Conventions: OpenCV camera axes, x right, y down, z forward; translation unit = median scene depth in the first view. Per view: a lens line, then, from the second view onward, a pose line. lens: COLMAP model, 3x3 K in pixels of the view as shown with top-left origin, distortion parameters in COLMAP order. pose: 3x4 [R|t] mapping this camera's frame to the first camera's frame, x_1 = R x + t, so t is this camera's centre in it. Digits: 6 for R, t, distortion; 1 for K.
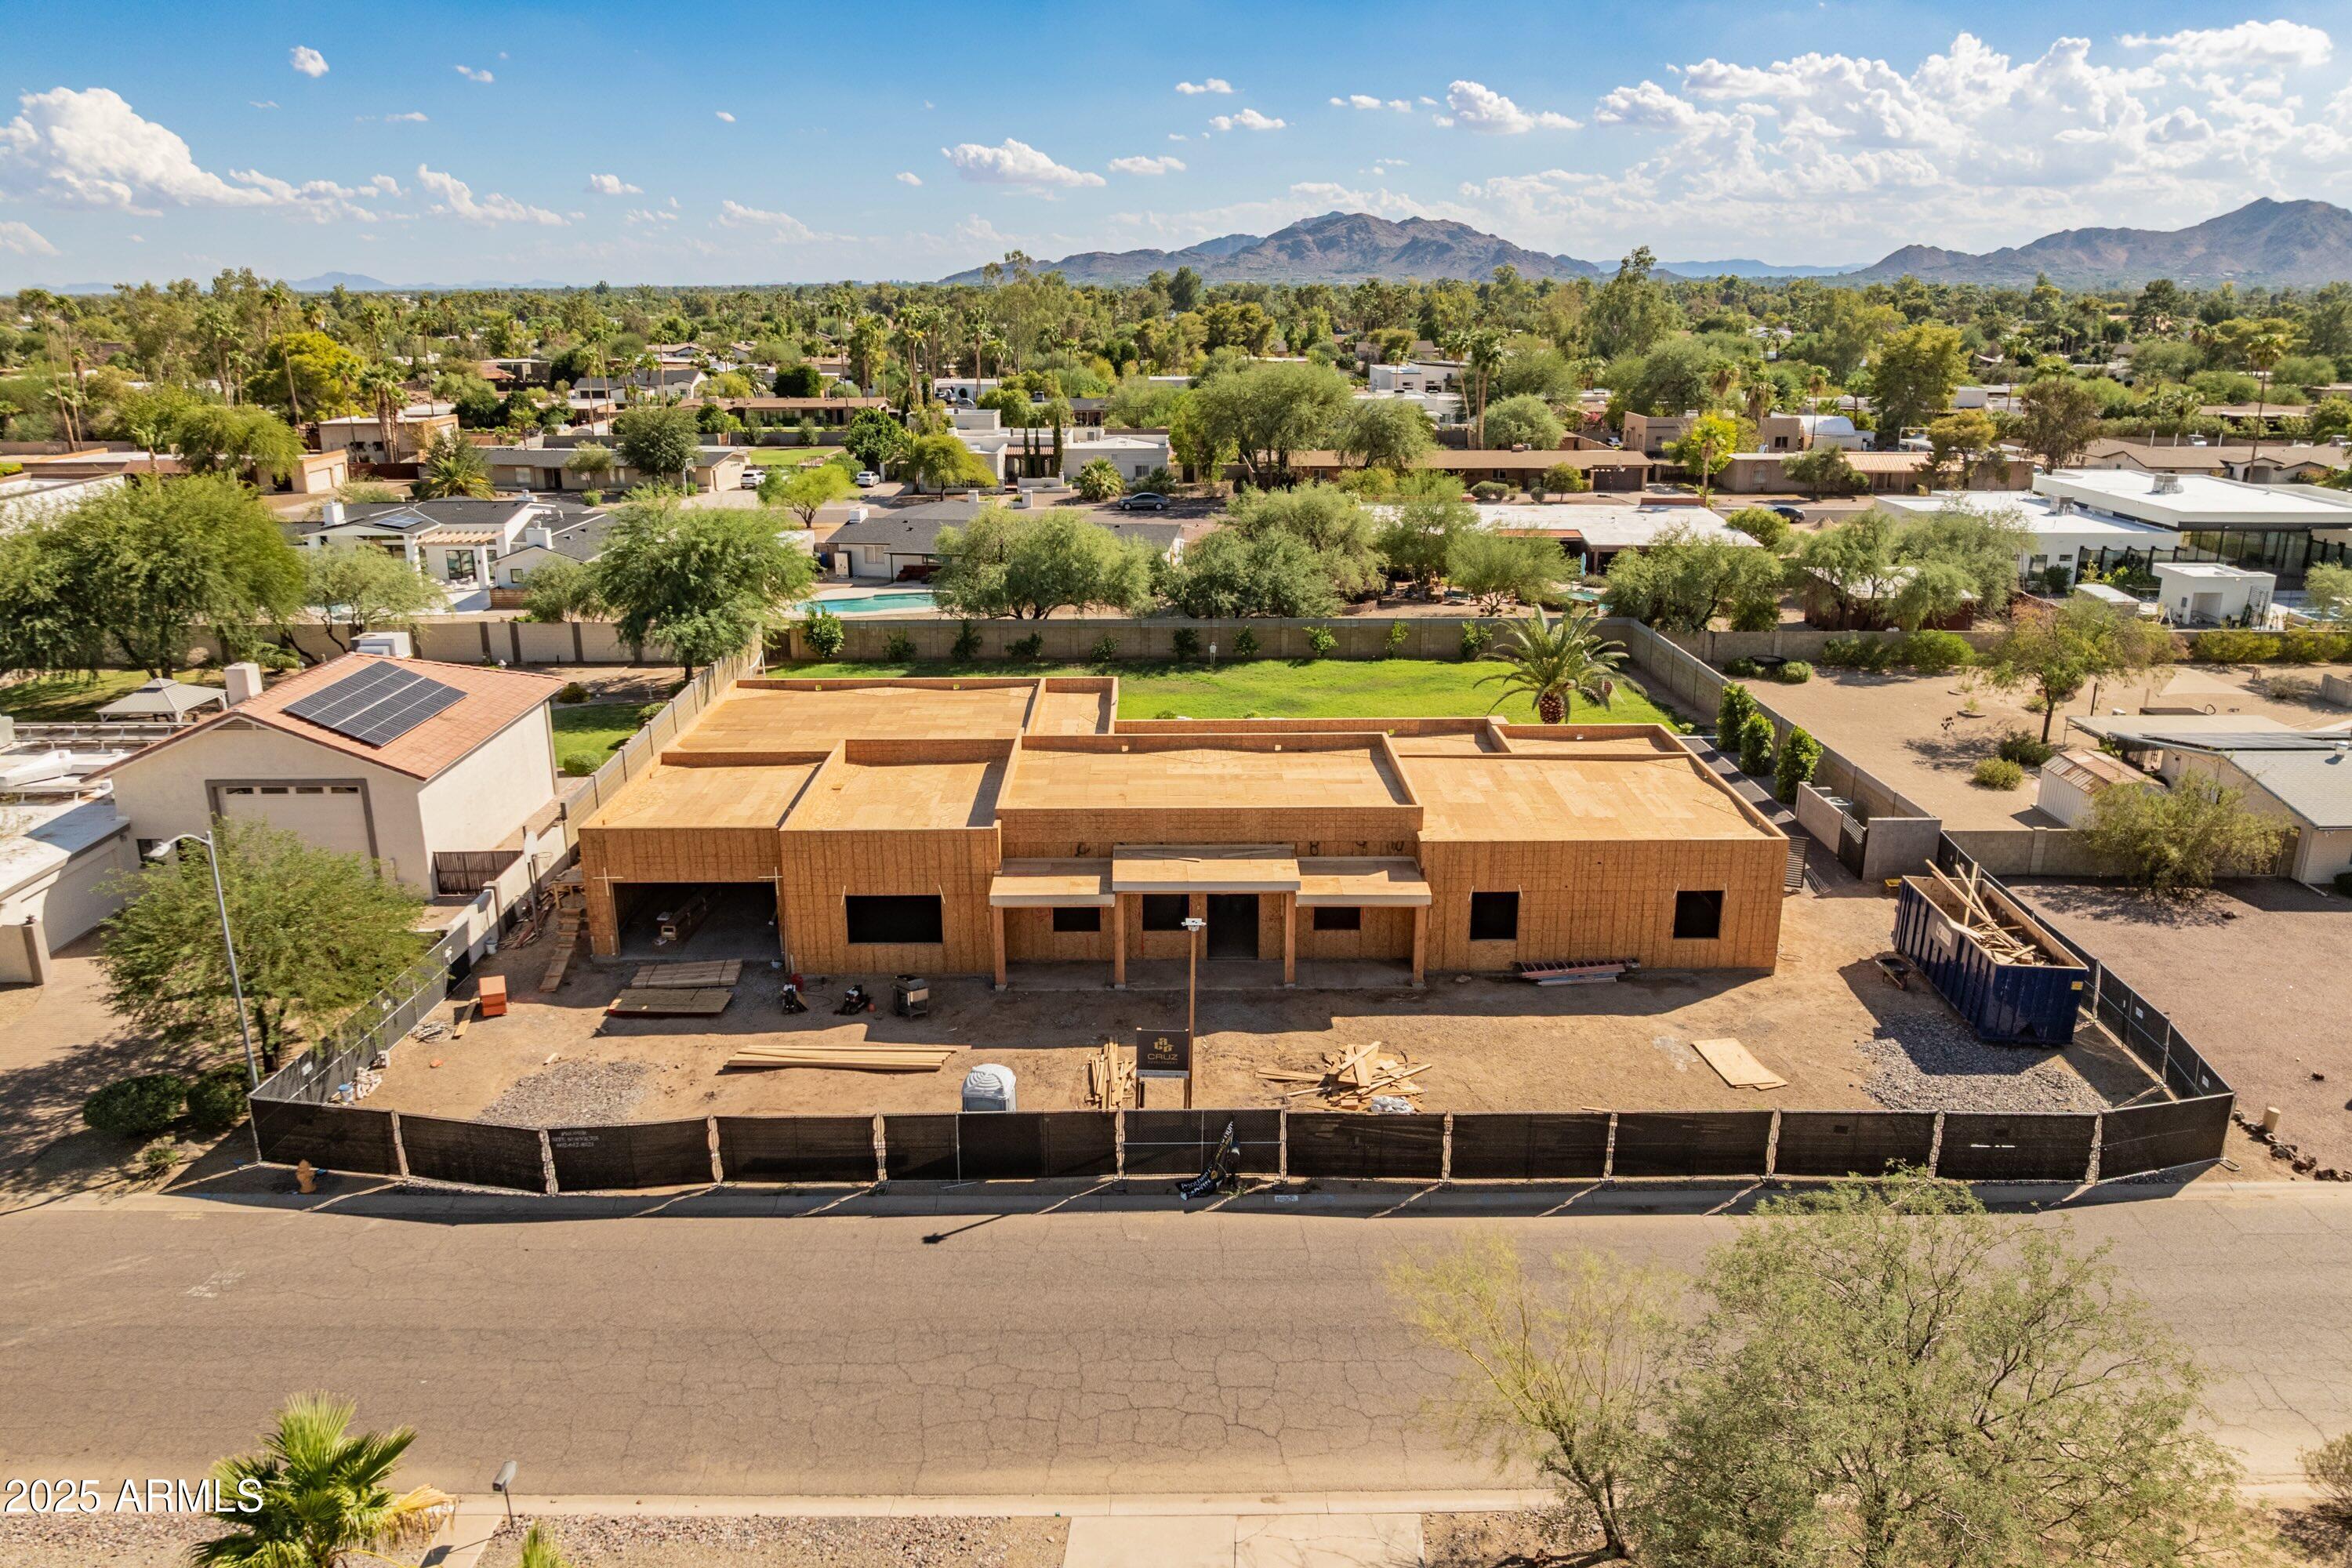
lens RADIAL K [[1656.3, 0, 1190.7], [0, 1656.3, 773.1], [0, 0, 1]] dist [-0.047250, 0.014738]
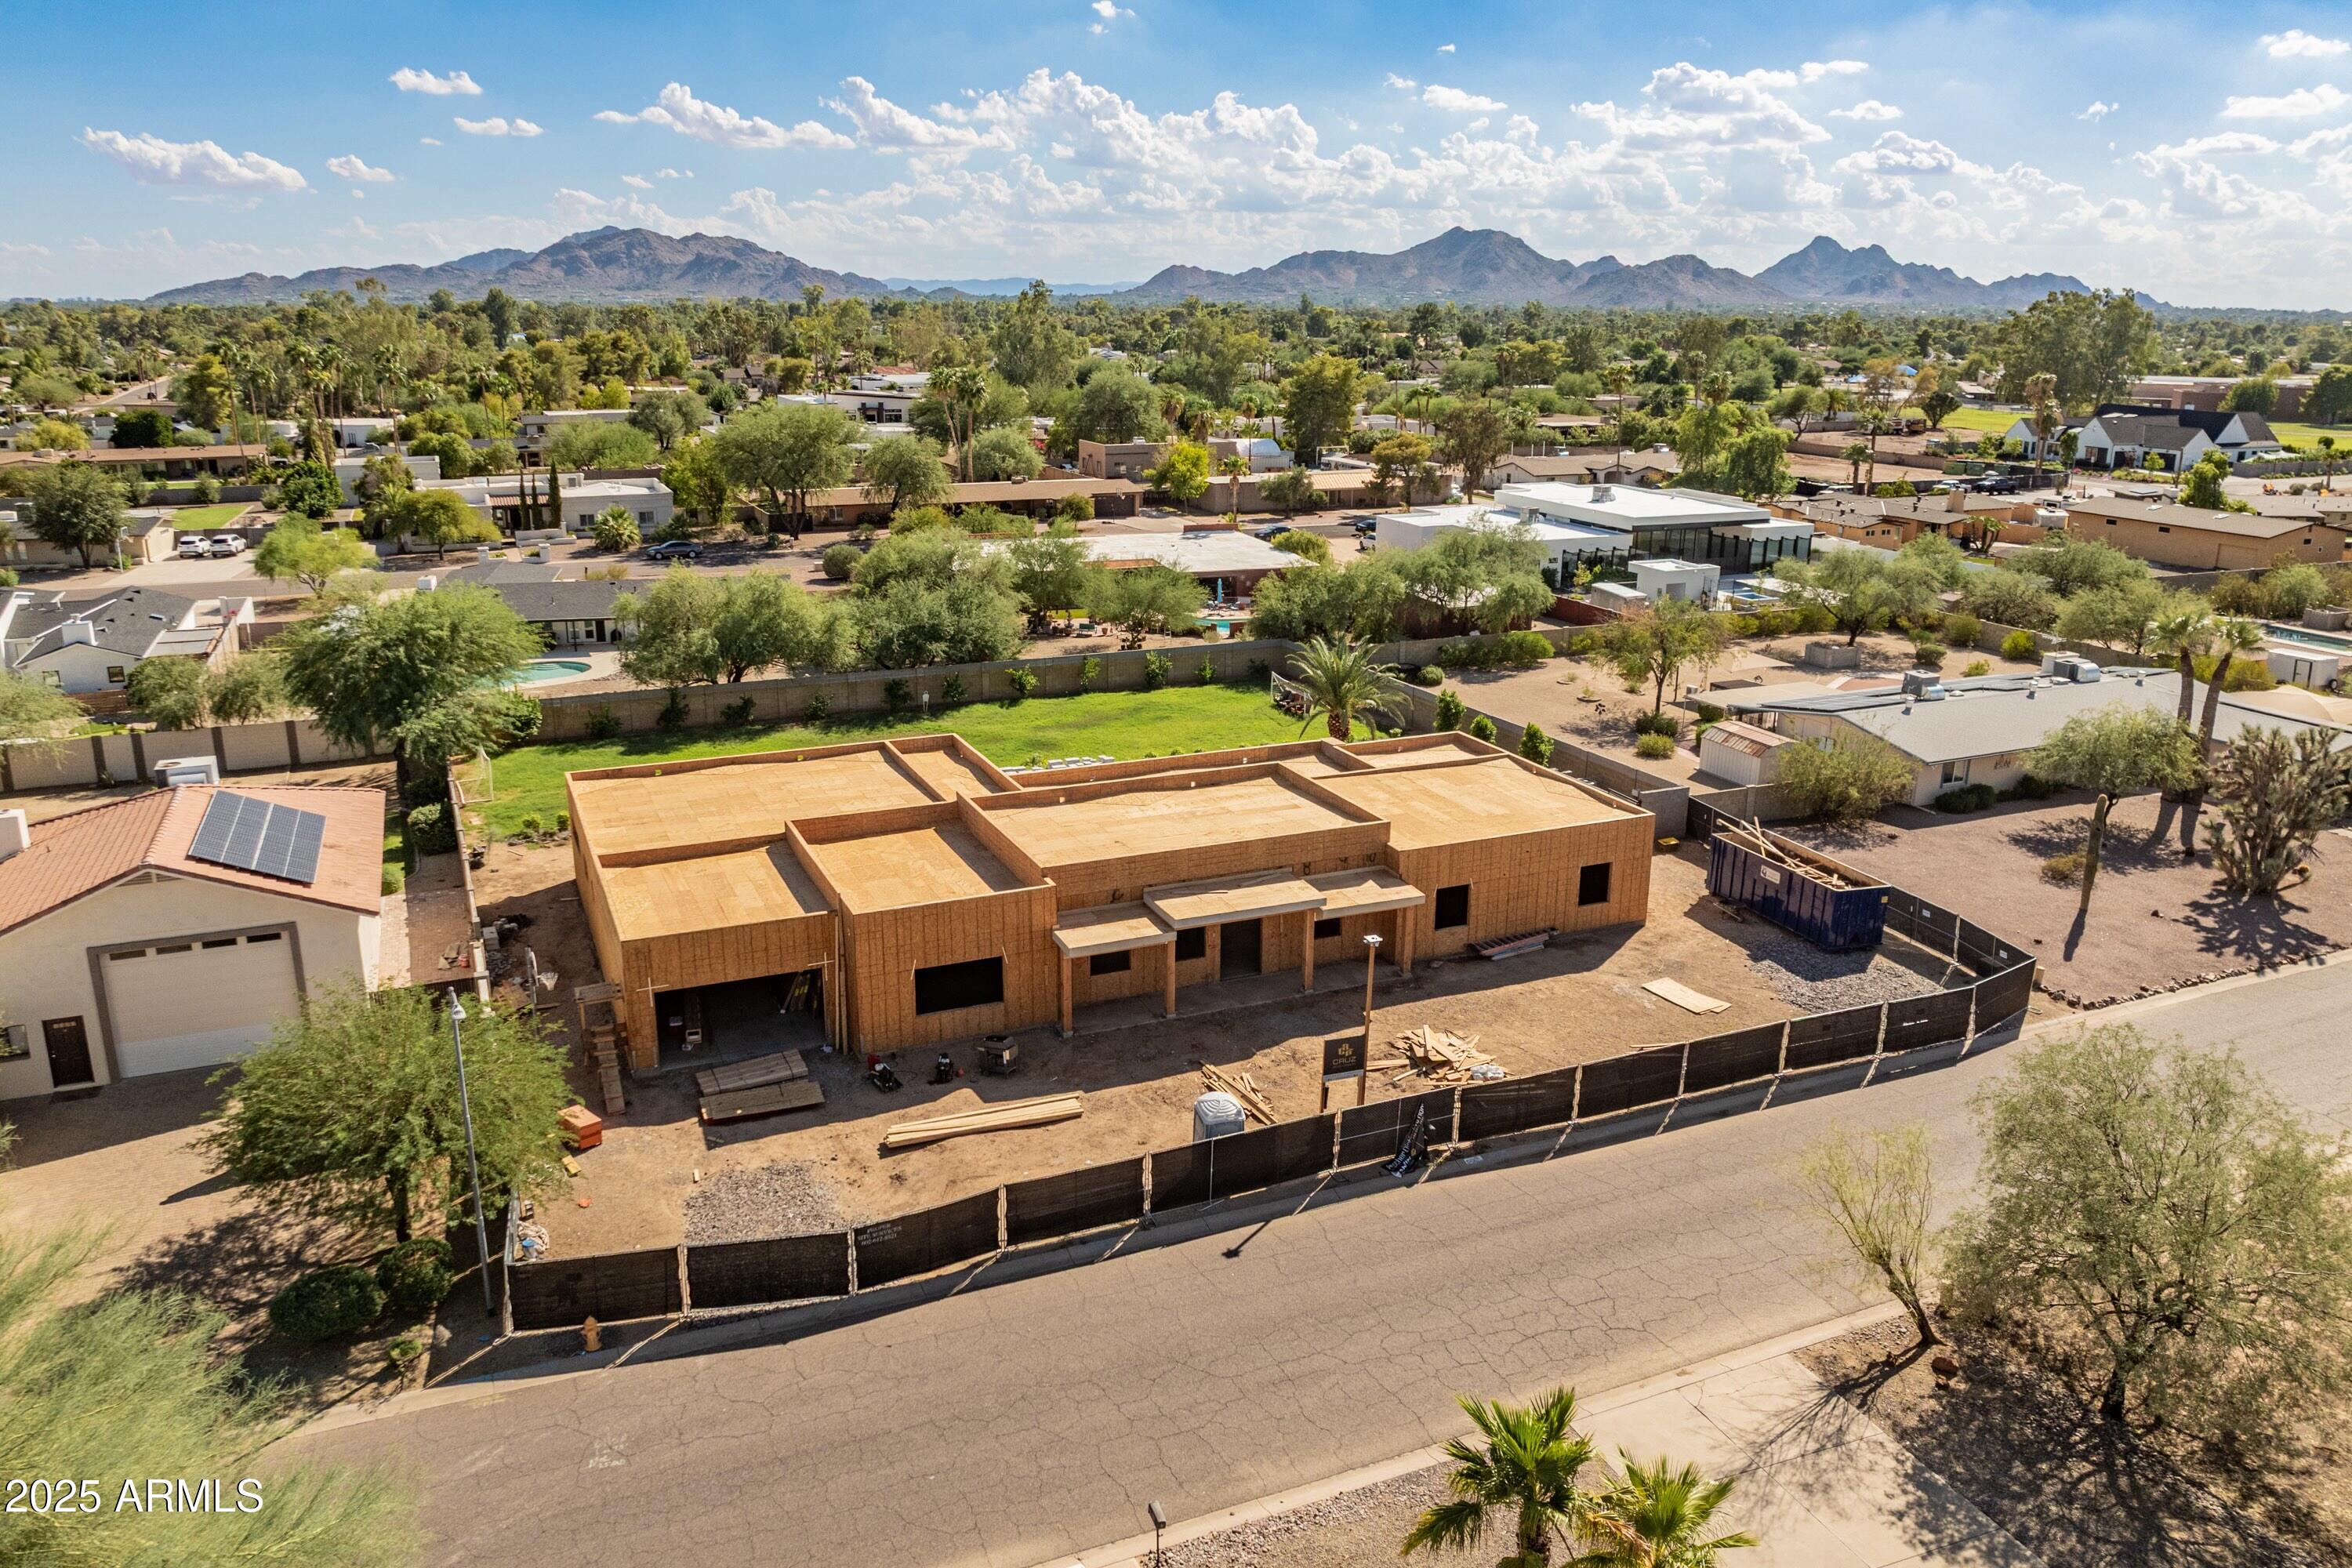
lens RADIAL K [[1656.3, 0, 1192.9], [0, 1656.3, 790.3], [0, 0, 1]] dist [-0.047250, 0.014738]
pose [[0.918682, -0.103471, 0.381205, -0.414997], [0.103594, 0.994413, 0.020260, -0.038129], [-0.381171, 0.020878, 0.924269, -0.018038]]
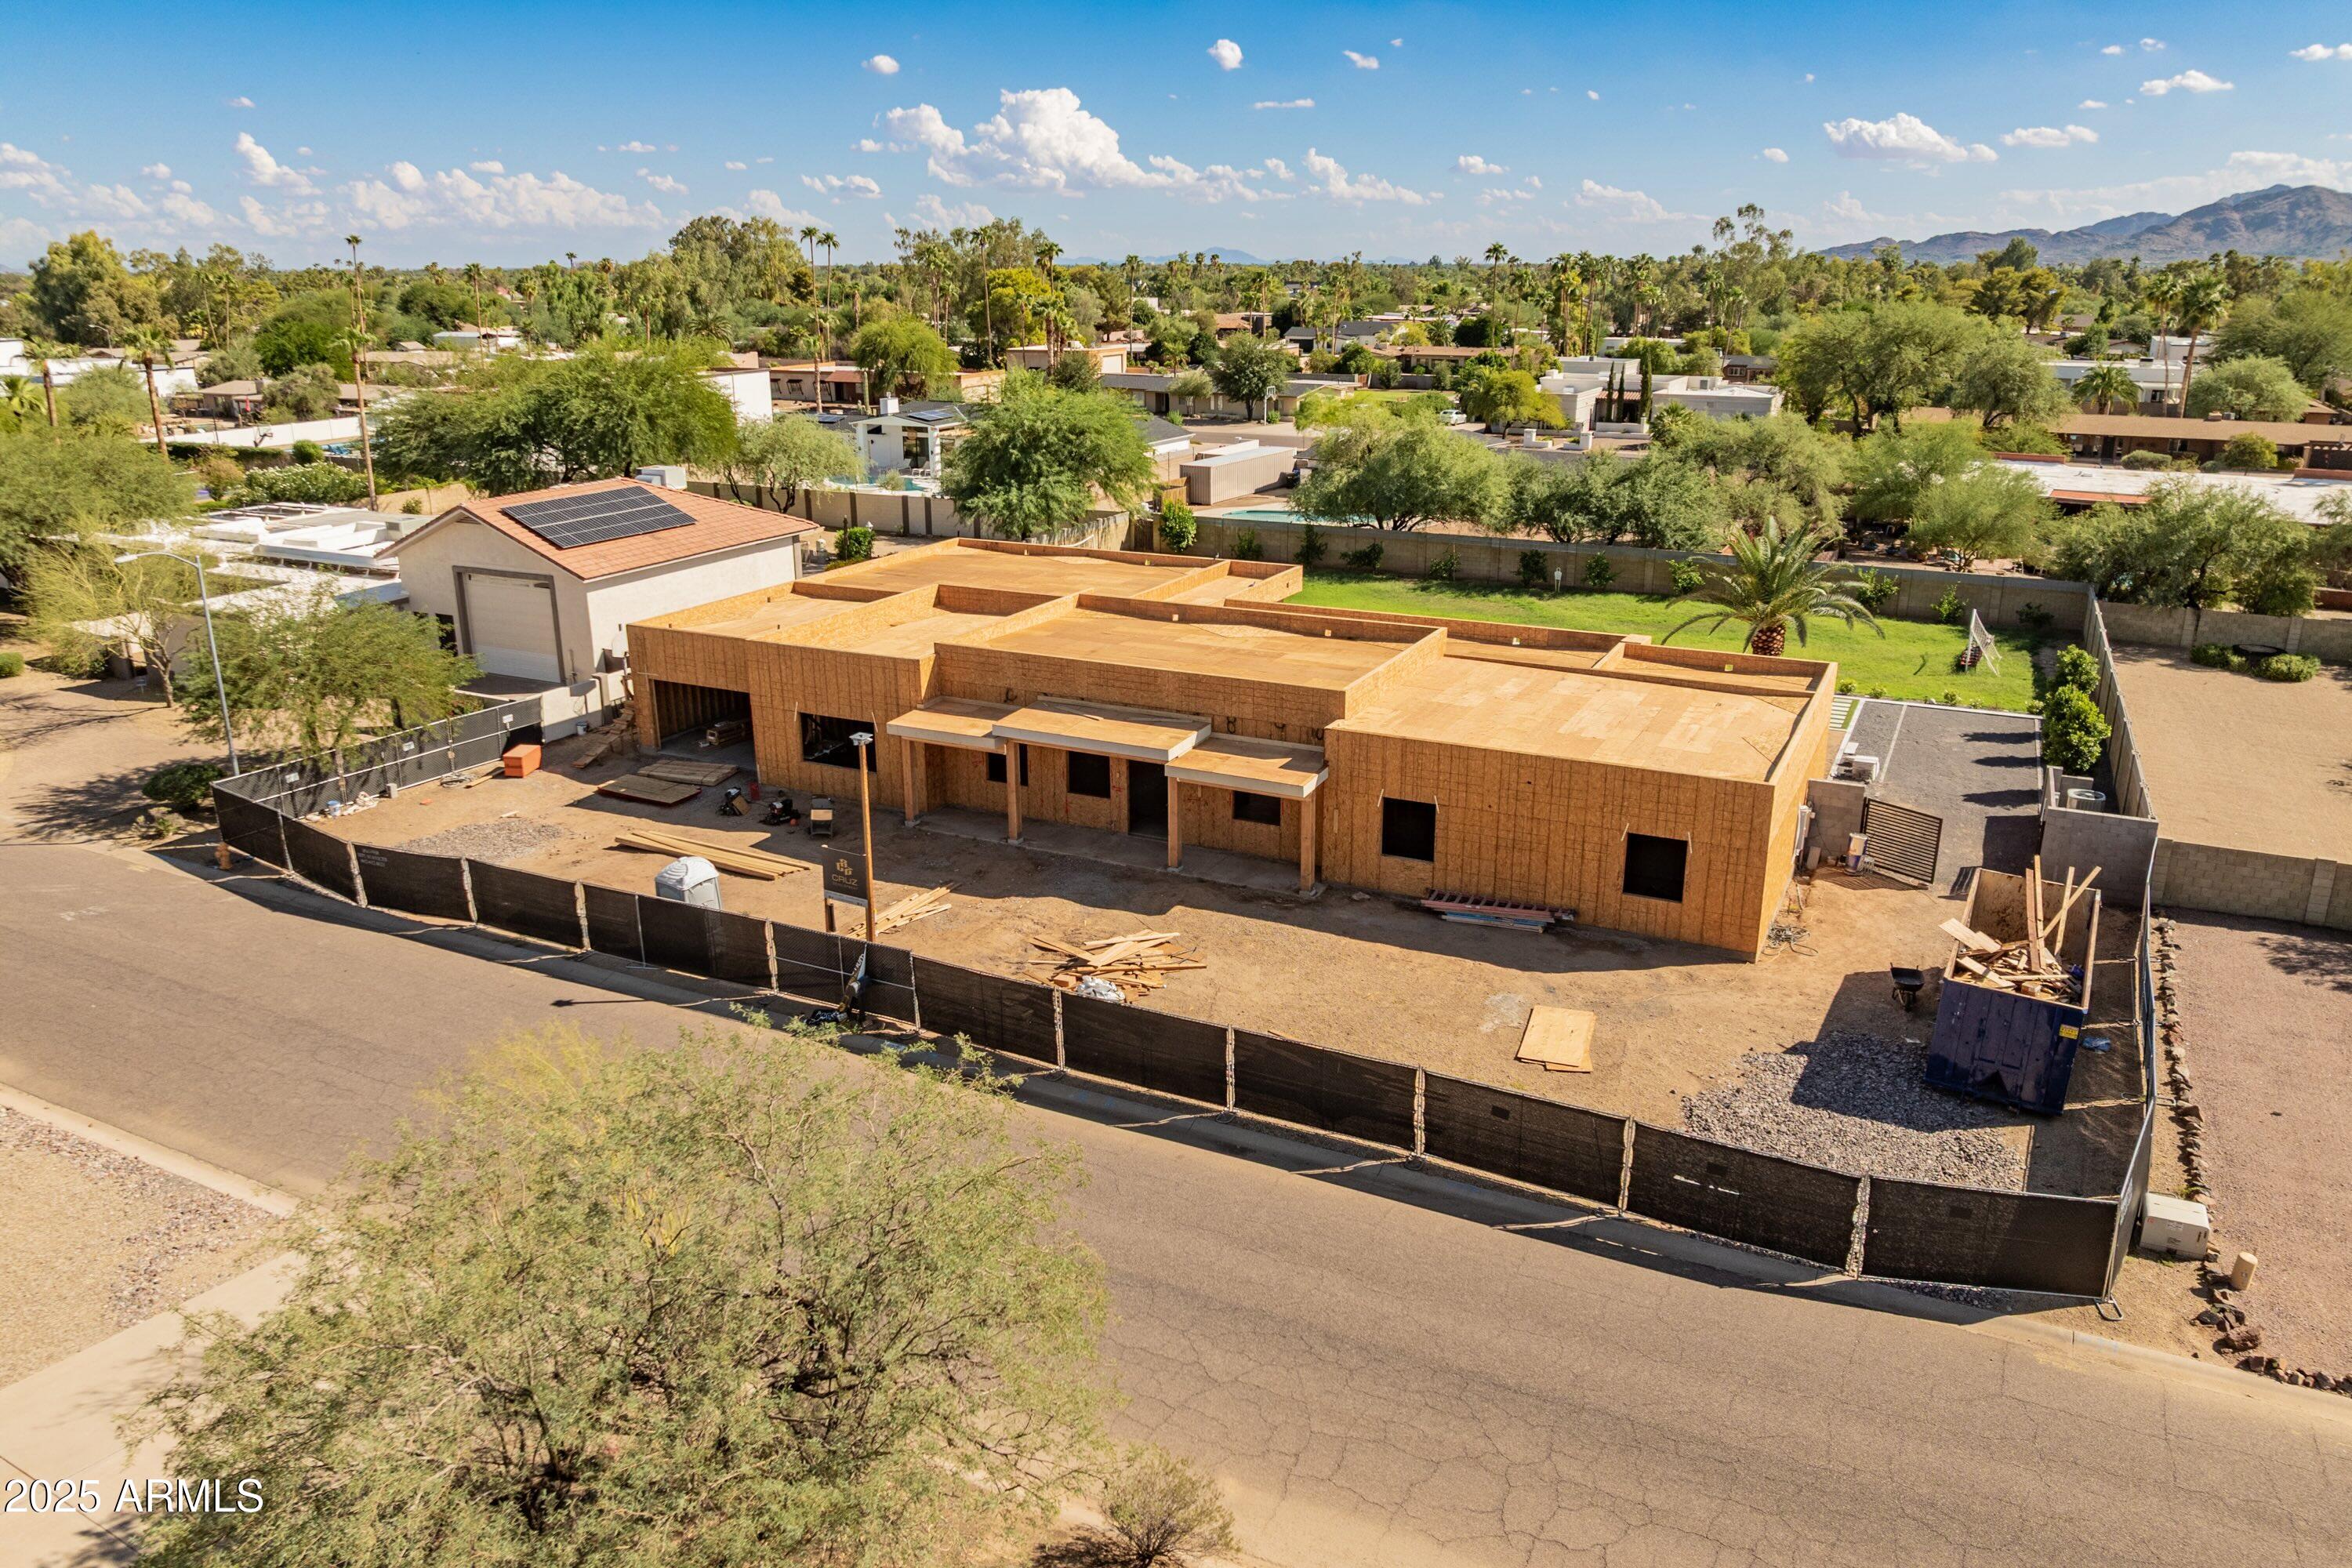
lens RADIAL K [[1656.3, 0, 1185.5], [0, 1656.3, 782.9], [0, 0, 1]] dist [-0.047250, 0.014738]
pose [[0.887332, 0.138080, -0.439972, 0.439947], [-0.130162, 0.990316, 0.048288, 0.035981], [0.442379, 0.014420, 0.896712, 0.187505]]
